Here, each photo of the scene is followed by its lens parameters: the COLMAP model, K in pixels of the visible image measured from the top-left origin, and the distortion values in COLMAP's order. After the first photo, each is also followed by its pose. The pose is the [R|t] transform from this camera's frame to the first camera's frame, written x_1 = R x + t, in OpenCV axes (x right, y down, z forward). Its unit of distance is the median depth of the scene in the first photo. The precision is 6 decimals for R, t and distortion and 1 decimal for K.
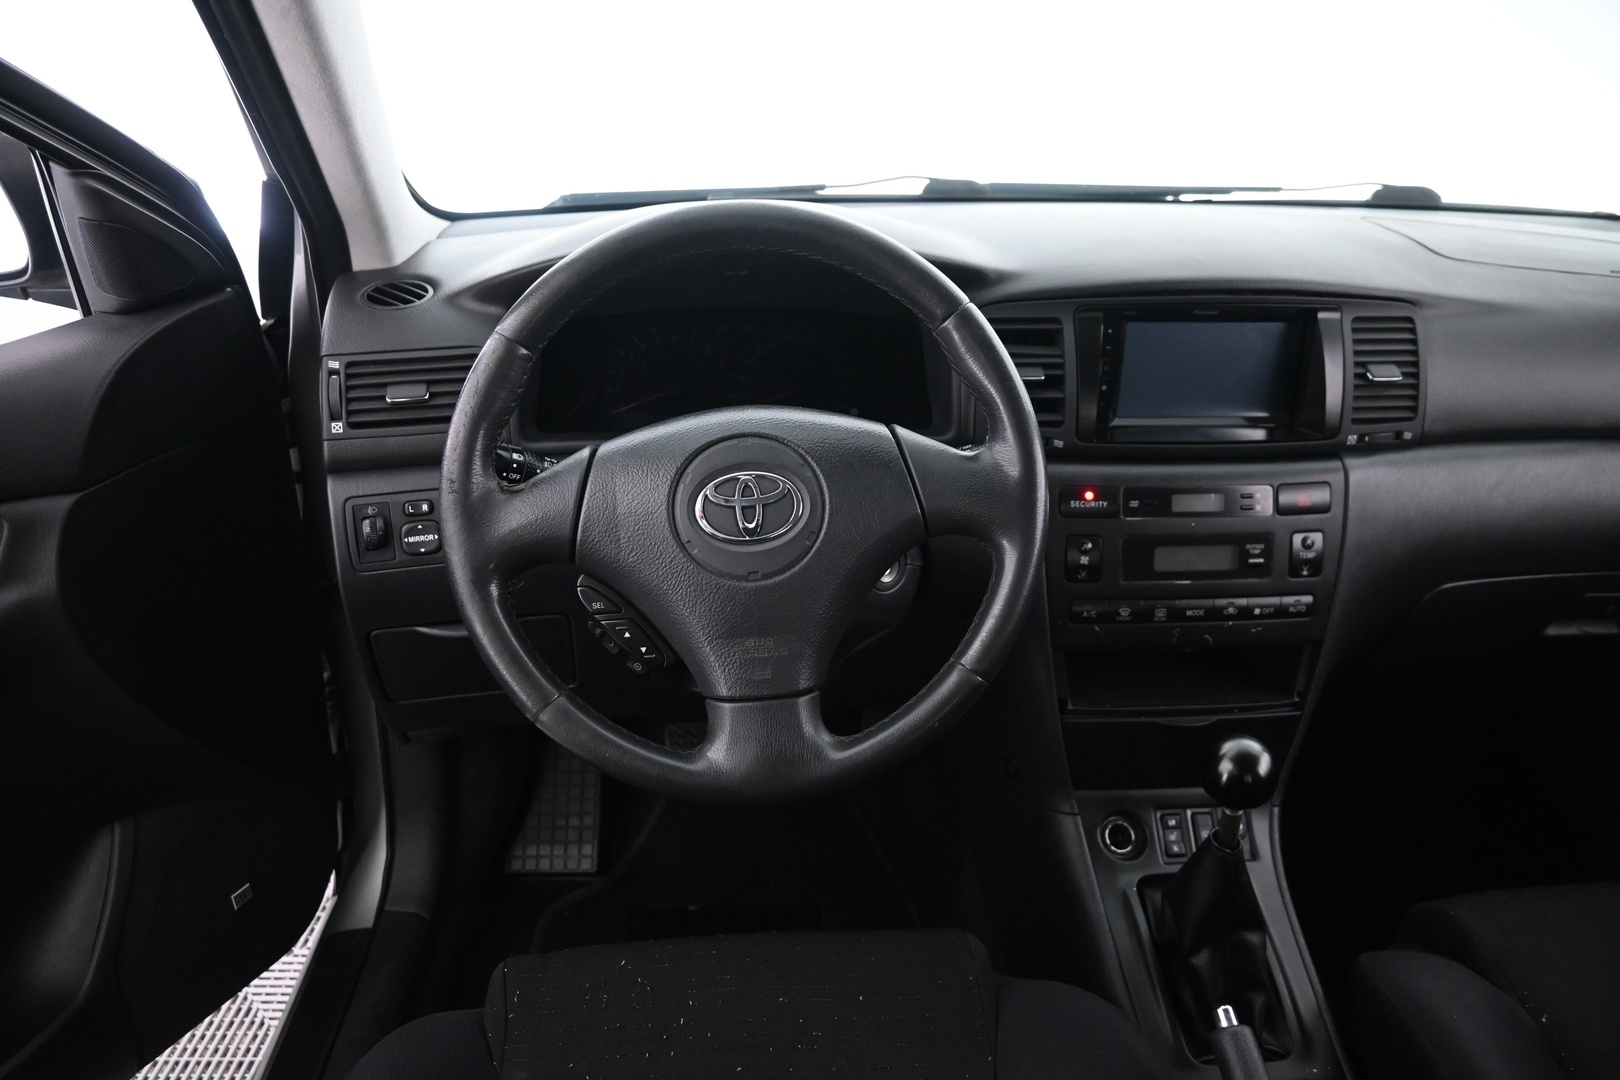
lens RADIAL K [[1156.3, 0, 810.0], [0, 1156.3, 540.0], [0, 0, 1]] dist [0.003734, 0.001739]
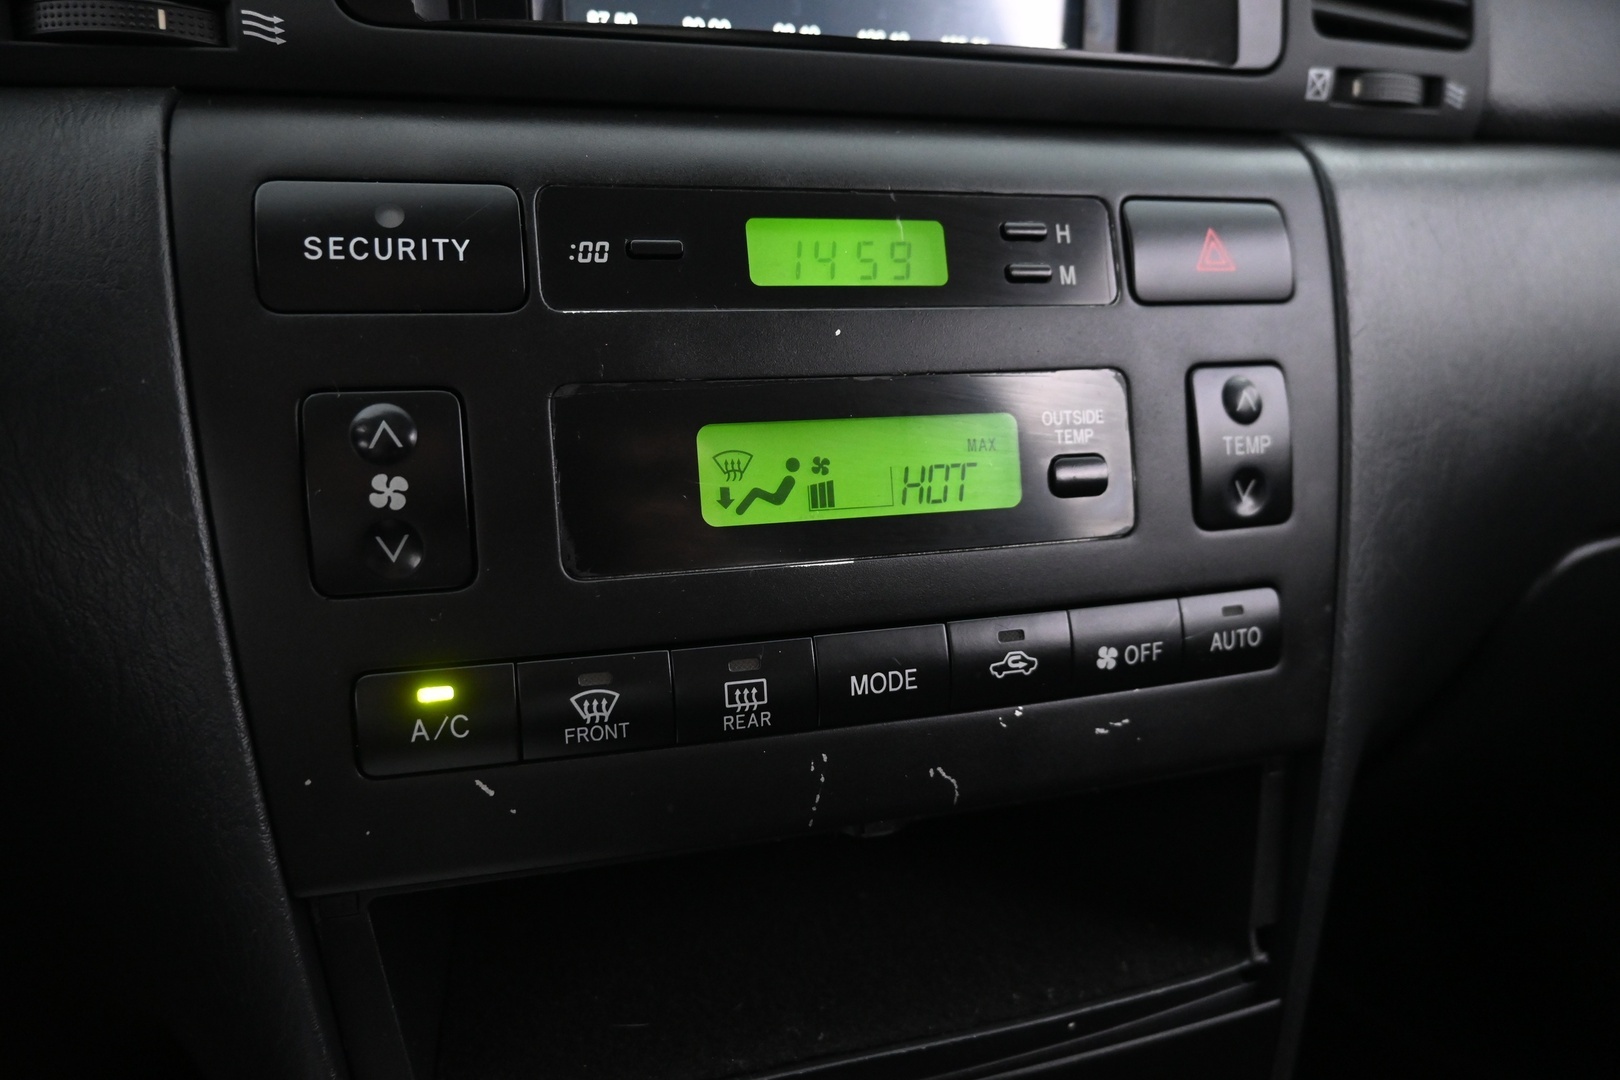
lens RADIAL K [[1156.3, 0, 810.0], [0, 1156.3, 540.0], [0, 0, 1]] dist [0.003734, 0.001739]
pose [[0.977610, -0.066249, 0.199722, 0.265777], [0.090394, 0.989326, -0.114298, 0.058710], [-0.190018, 0.129792, 0.973163, 0.744393]]
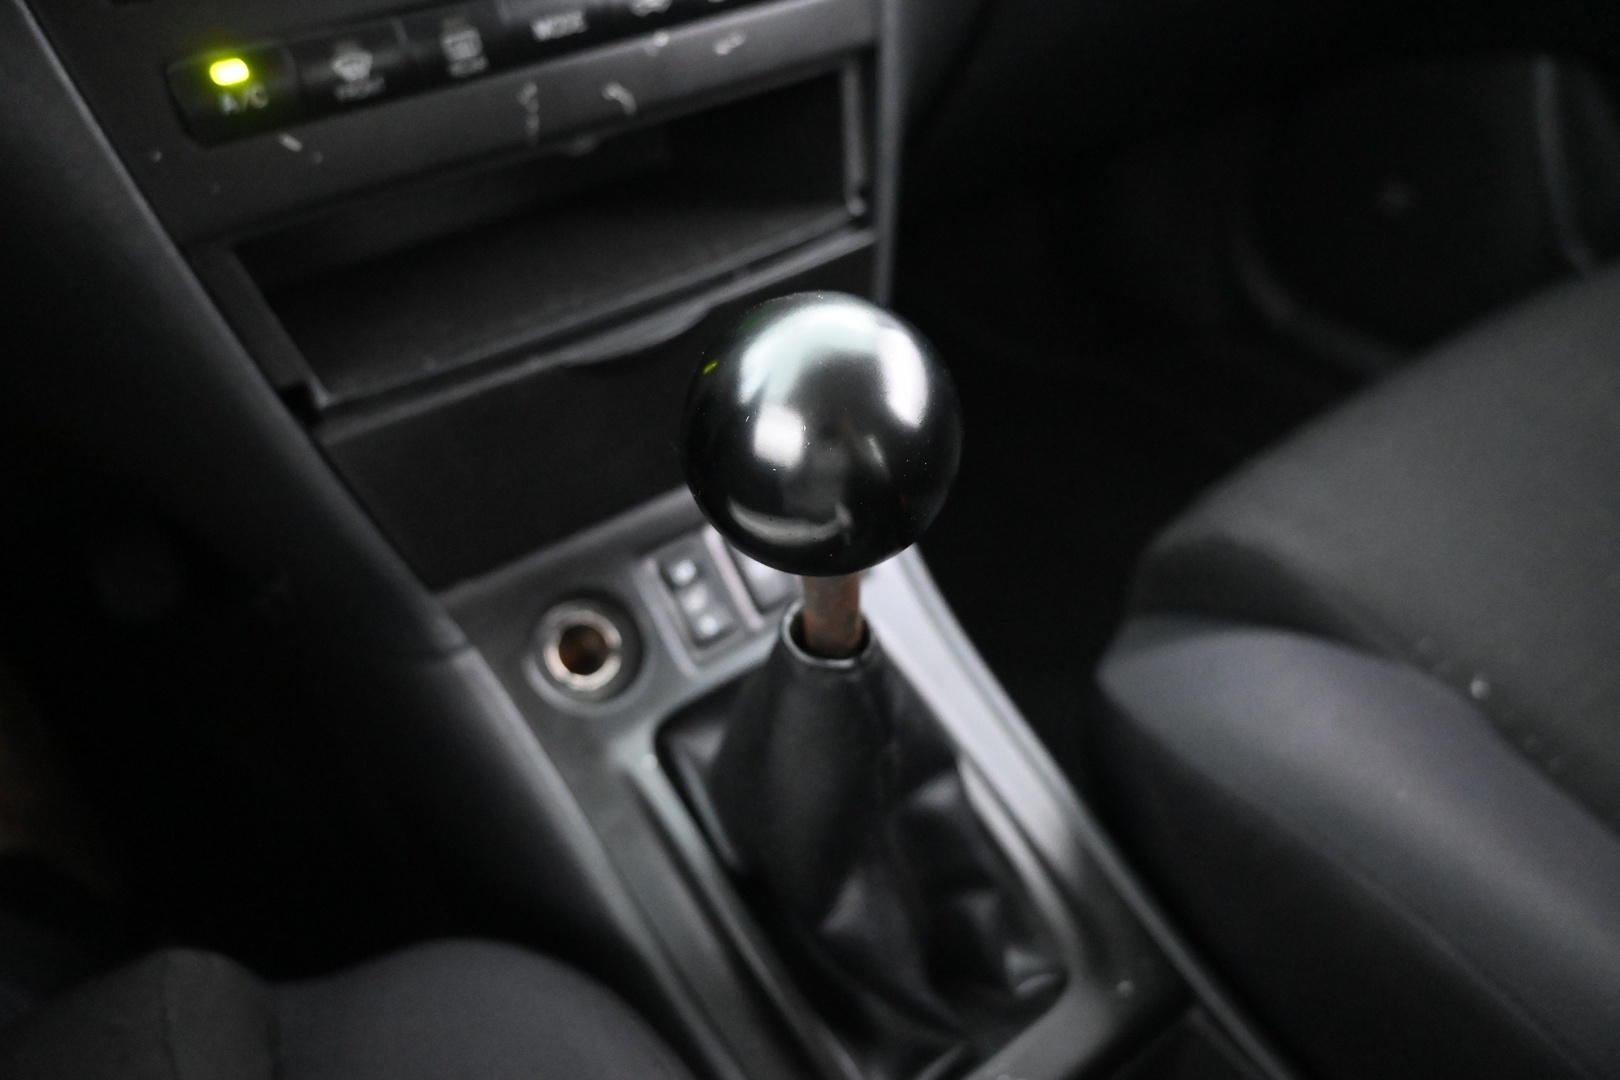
lens RADIAL K [[1156.3, 0, 810.0], [0, 1156.3, 540.0], [0, 0, 1]] dist [0.003734, 0.001739]
pose [[0.864515, -0.371407, 0.338631, 0.219718], [0.266456, 0.909956, 0.317775, 0.112293], [-0.426163, -0.184491, 0.885634, 0.621830]]
